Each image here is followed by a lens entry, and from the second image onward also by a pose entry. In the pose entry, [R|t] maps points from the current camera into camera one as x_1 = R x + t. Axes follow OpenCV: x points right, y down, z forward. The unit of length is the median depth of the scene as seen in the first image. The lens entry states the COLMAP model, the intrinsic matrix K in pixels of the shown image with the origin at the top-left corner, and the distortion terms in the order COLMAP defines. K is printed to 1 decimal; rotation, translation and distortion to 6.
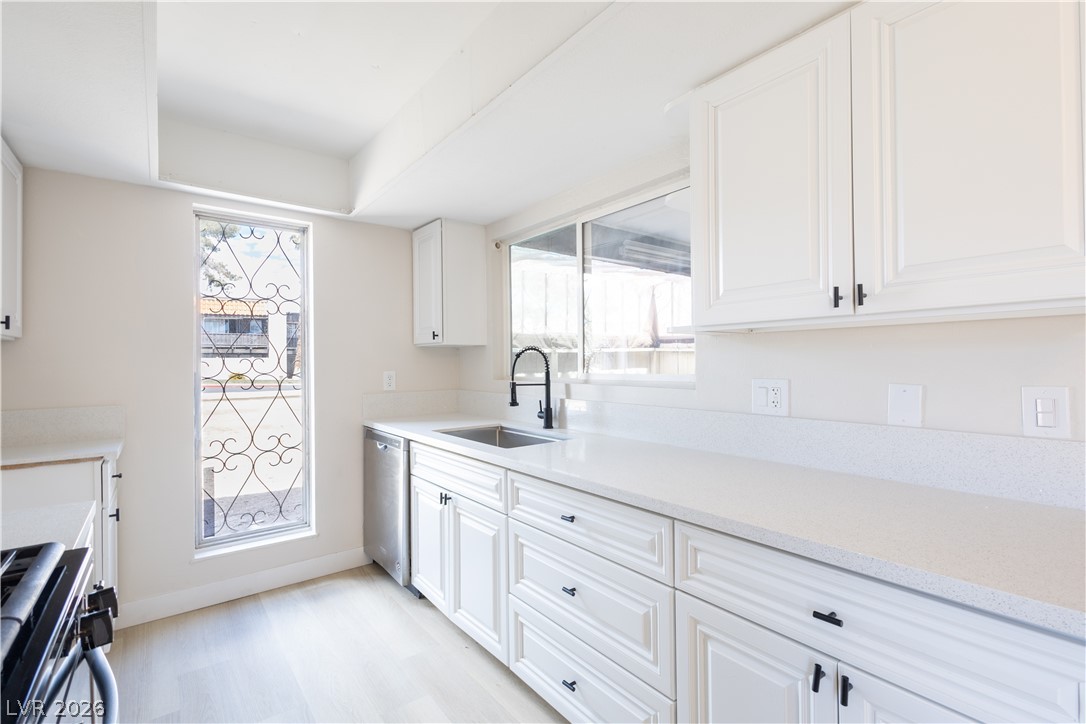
lens RADIAL K [[499.5, 0, 547.1], [0, 499.5, 358.3], [0, 0, 1]] dist [0.003995, -0.001215]
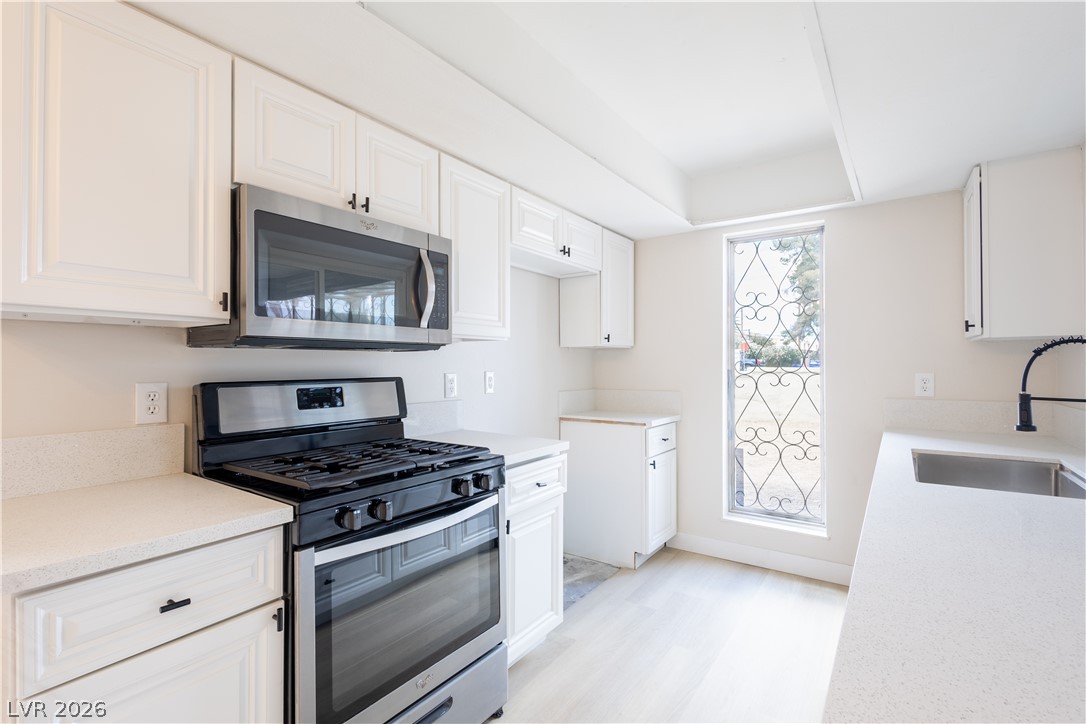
lens RADIAL K [[499.5, 0, 551.1], [0, 499.5, 361.2], [0, 0, 1]] dist [0.003995, -0.001215]
pose [[0.284986, 0.002068, -0.958529, 0.346332], [0.004945, 0.999981, 0.003628, 0.000818], [0.958519, -0.005774, 0.284971, 0.217417]]
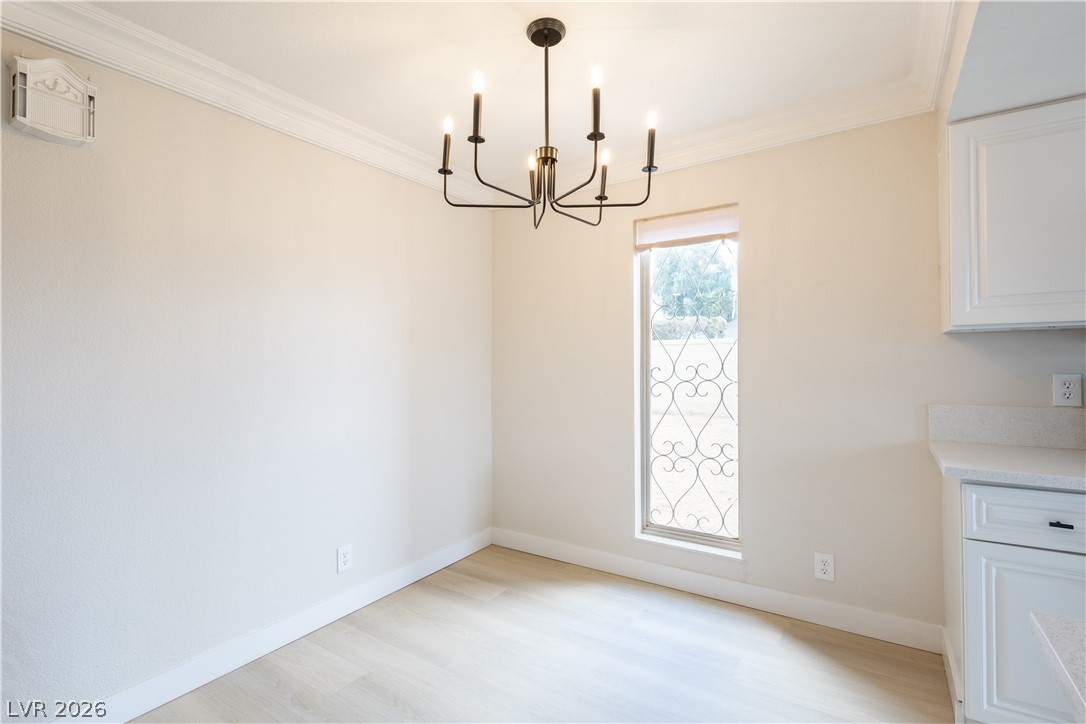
lens RADIAL K [[499.5, 0, 540.2], [0, 499.5, 360.6], [0, 0, 1]] dist [0.003995, -0.001215]
pose [[-0.956886, 0.013105, -0.290167, 0.408532], [0.018171, 0.999726, -0.014770, 0.001343], [0.289894, -0.019406, -0.956862, 0.264904]]
